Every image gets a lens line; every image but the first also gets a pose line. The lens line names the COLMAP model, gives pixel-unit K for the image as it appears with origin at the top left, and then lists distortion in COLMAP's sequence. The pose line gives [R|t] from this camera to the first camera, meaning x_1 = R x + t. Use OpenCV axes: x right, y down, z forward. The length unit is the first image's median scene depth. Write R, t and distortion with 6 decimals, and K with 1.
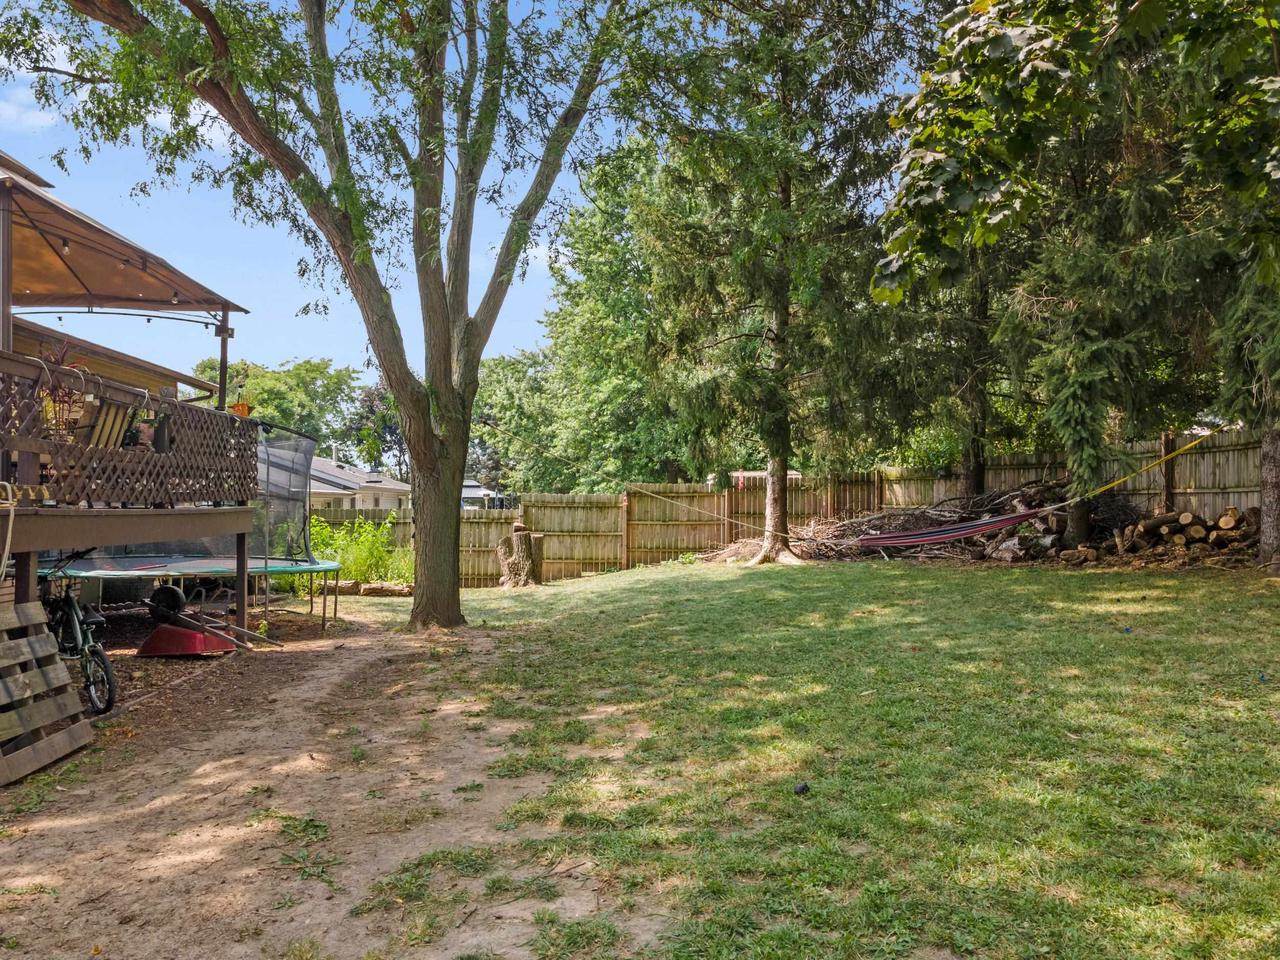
lens RADIAL K [[873.9, 0, 640.0], [0, 873.9, 480.0], [0, 0, 1]] dist [0.007812, 0.032595]
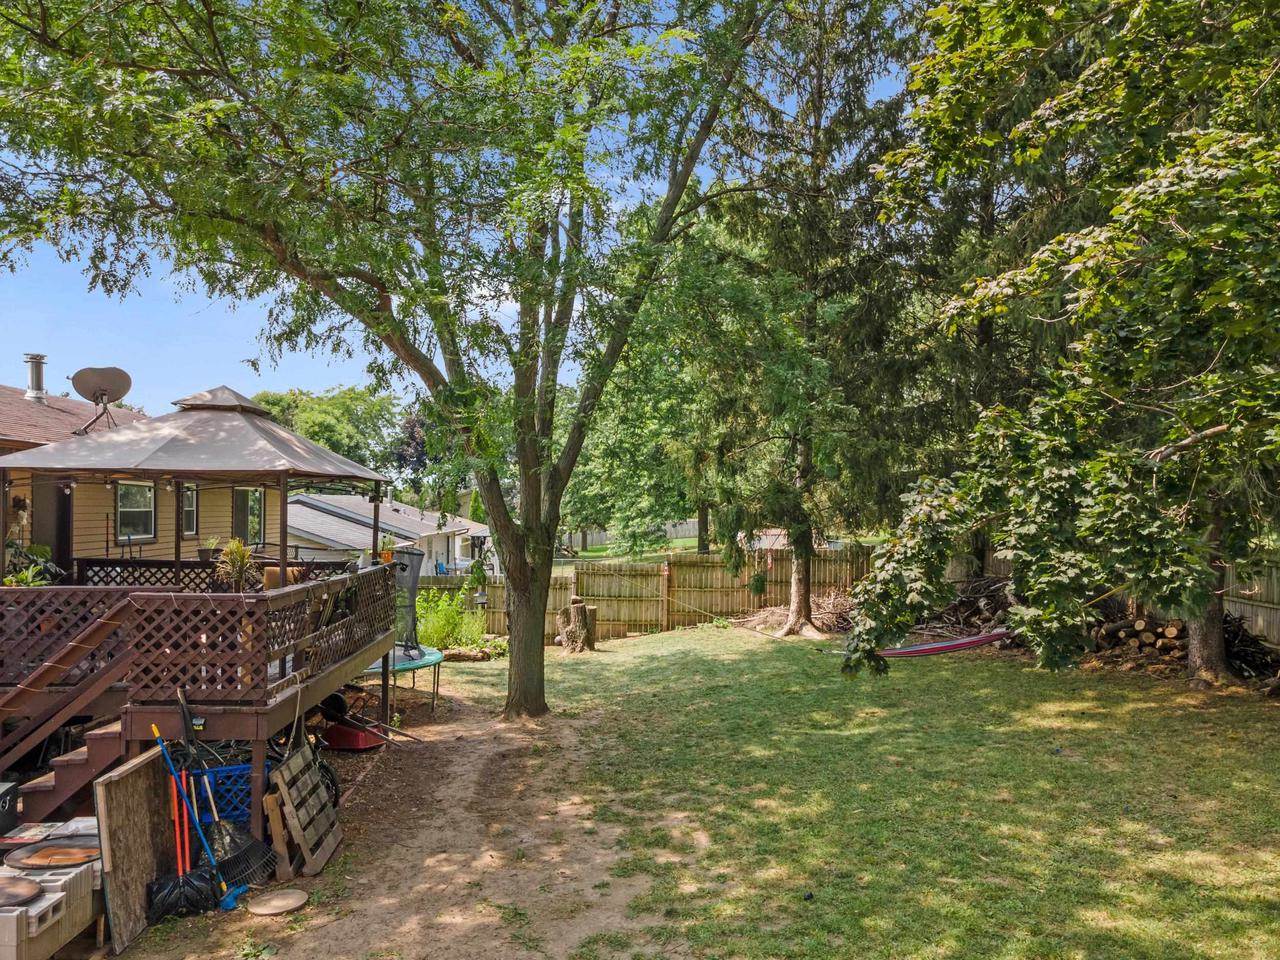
lens RADIAL K [[916.6, 0, 642.6], [0, 916.6, 476.7], [0, 0, 1]] dist [0.000230, 0.051825]
pose [[0.999749, 0.010583, -0.019746, -0.029591], [-0.010272, 0.999823, 0.015755, -0.133152], [0.019909, -0.015548, 0.999681, -0.210004]]
